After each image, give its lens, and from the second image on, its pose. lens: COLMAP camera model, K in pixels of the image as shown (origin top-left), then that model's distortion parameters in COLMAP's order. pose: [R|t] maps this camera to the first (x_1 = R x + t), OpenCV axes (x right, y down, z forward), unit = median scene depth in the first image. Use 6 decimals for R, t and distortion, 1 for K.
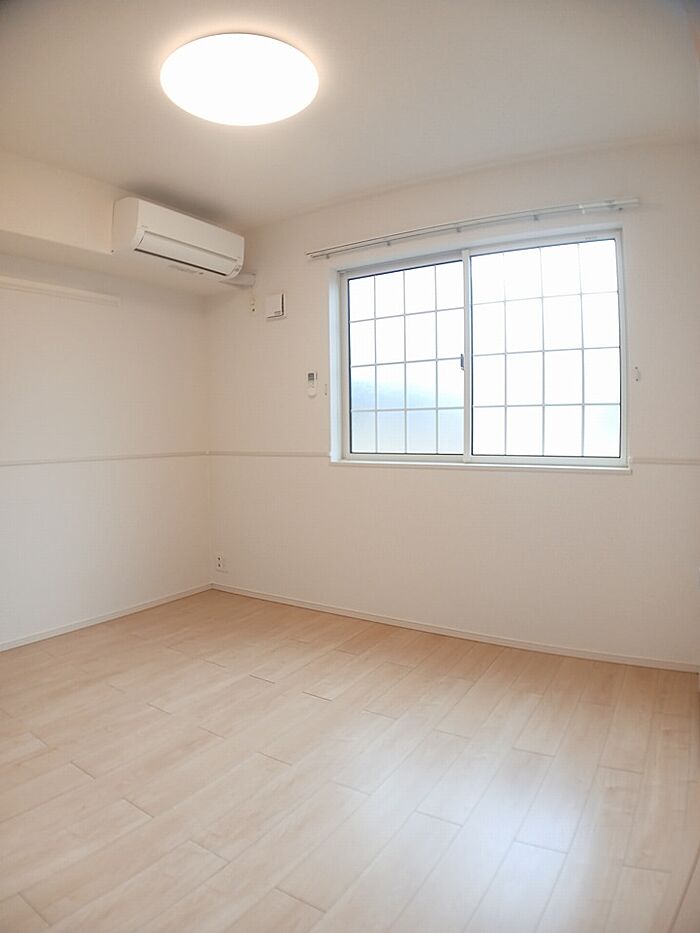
lens RADIAL K [[578.7, 0, 350.0], [0, 578.7, 466.5], [0, 0, 1]] dist [-0.002624, -0.001133]
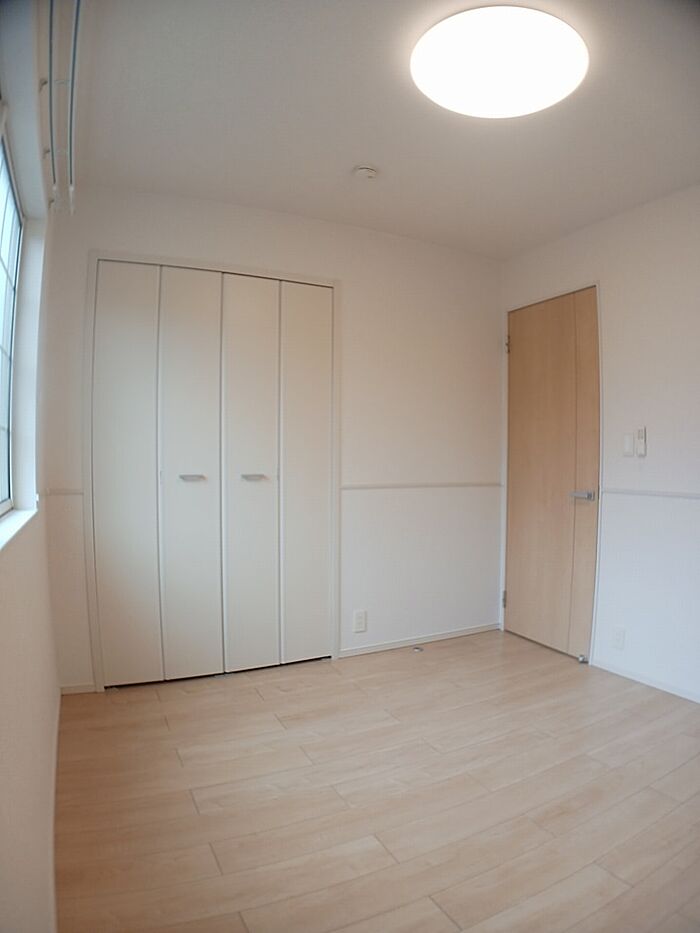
lens RADIAL K [[578.7, 0, 350.0], [0, 578.7, 466.5], [0, 0, 1]] dist [-0.002624, -0.001133]
pose [[-0.845260, -0.013063, 0.534196, -0.512647], [0.021159, 0.998099, 0.057888, -0.139790], [-0.533936, 0.060233, -0.843377, 2.081233]]
